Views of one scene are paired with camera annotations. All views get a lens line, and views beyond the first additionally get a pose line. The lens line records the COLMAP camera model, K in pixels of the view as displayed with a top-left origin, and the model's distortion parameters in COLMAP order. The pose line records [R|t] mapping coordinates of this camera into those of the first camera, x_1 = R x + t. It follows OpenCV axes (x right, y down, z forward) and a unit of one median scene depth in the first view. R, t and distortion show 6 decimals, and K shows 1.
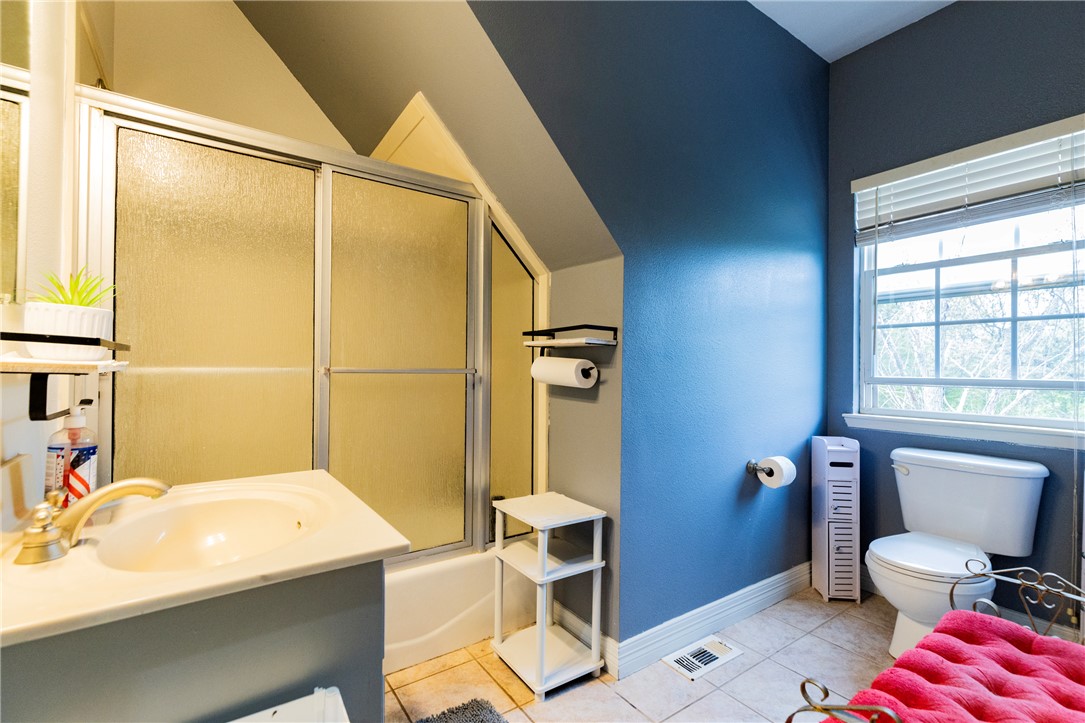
lens RADIAL K [[500.6, 0, 542.5], [0, 500.6, 361.5], [0, 0, 1]] dist [-0.001667, -0.000393]
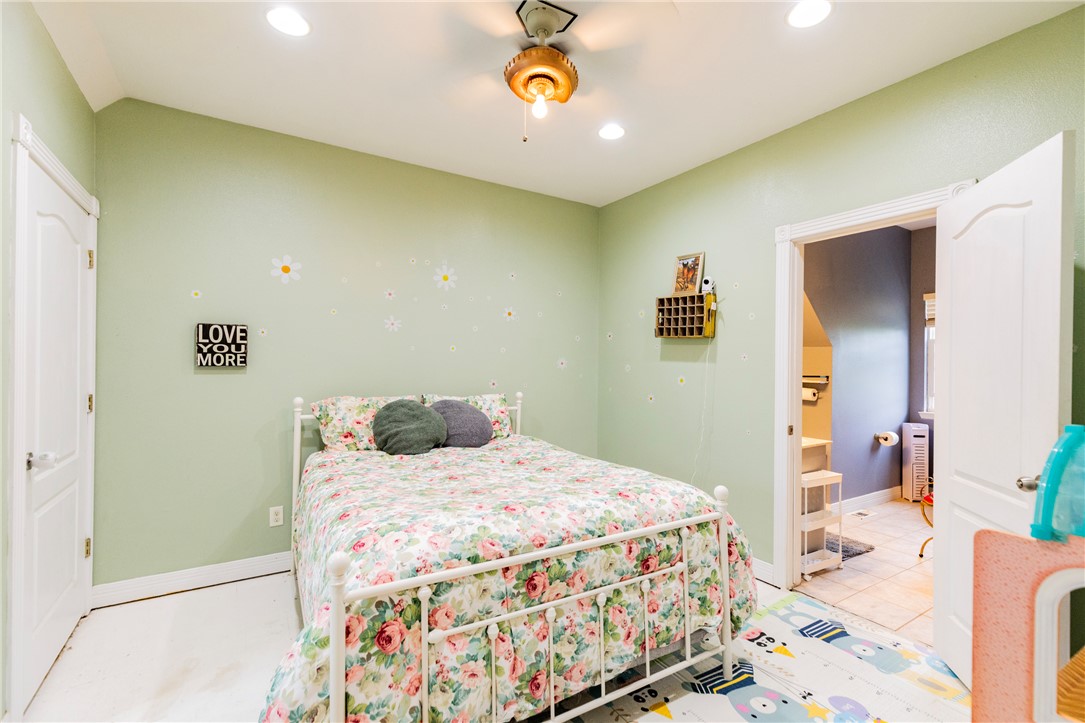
lens RADIAL K [[500.6, 0, 542.5], [0, 500.6, 361.5], [0, 0, 1]] dist [-0.001667, -0.000393]
pose [[0.998250, -0.000204, -0.059127, -0.837141], [0.000725, 0.999961, 0.008794, -0.123282], [0.059122, -0.008821, 0.998212, -1.156358]]
